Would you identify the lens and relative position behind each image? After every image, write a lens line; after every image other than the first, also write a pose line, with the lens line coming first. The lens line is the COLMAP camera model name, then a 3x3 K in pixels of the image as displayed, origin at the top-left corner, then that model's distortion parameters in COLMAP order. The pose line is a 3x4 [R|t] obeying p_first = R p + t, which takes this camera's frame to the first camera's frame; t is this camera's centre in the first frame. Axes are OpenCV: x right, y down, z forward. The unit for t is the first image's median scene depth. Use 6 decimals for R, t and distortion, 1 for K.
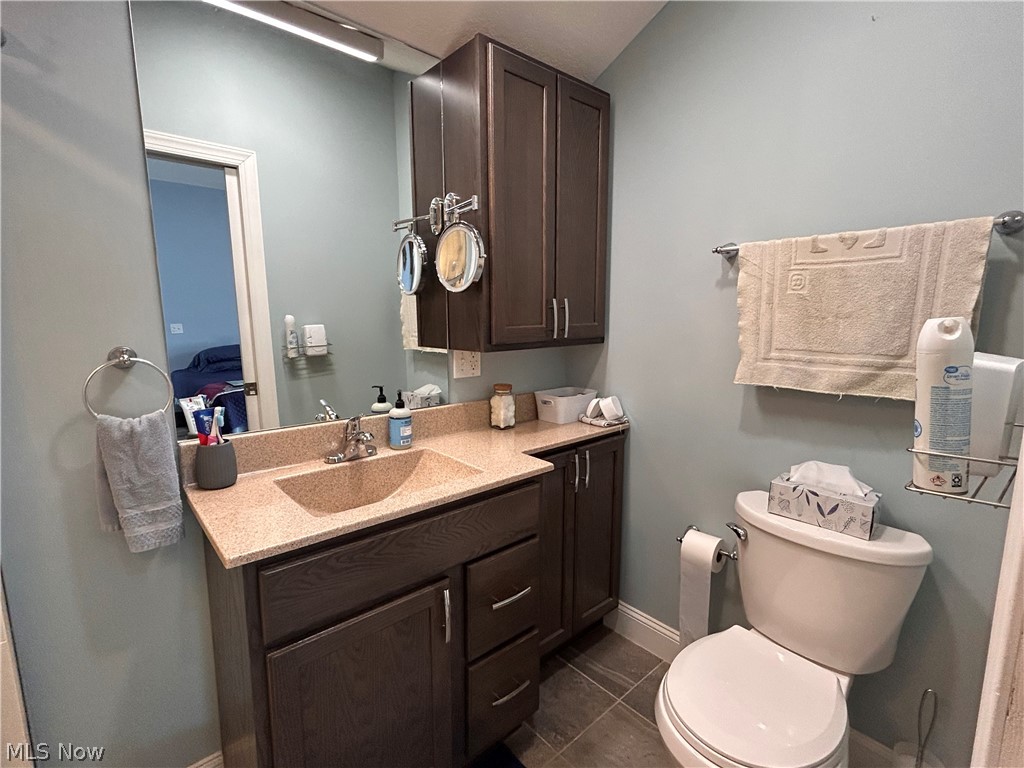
lens RADIAL K [[477.4, 0, 512.7], [0, 477.4, 387.3], [0, 0, 1]] dist [-0.000926, 0.002479]
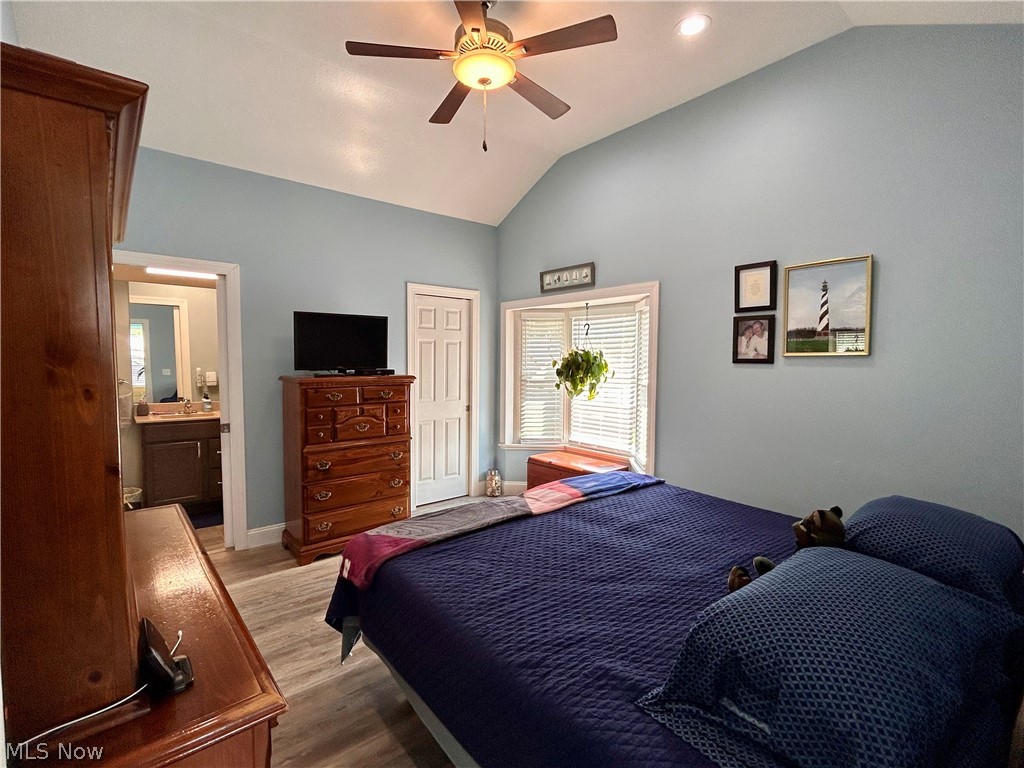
lens RADIAL K [[477.4, 0, 510.2], [0, 477.4, 385.9], [0, 0, 1]] dist [-0.000926, 0.002479]
pose [[0.999818, 0.009765, -0.016361, 1.105072], [-0.011304, 0.995243, -0.096764, 0.144654], [0.015338, 0.096932, 0.995173, -1.290015]]
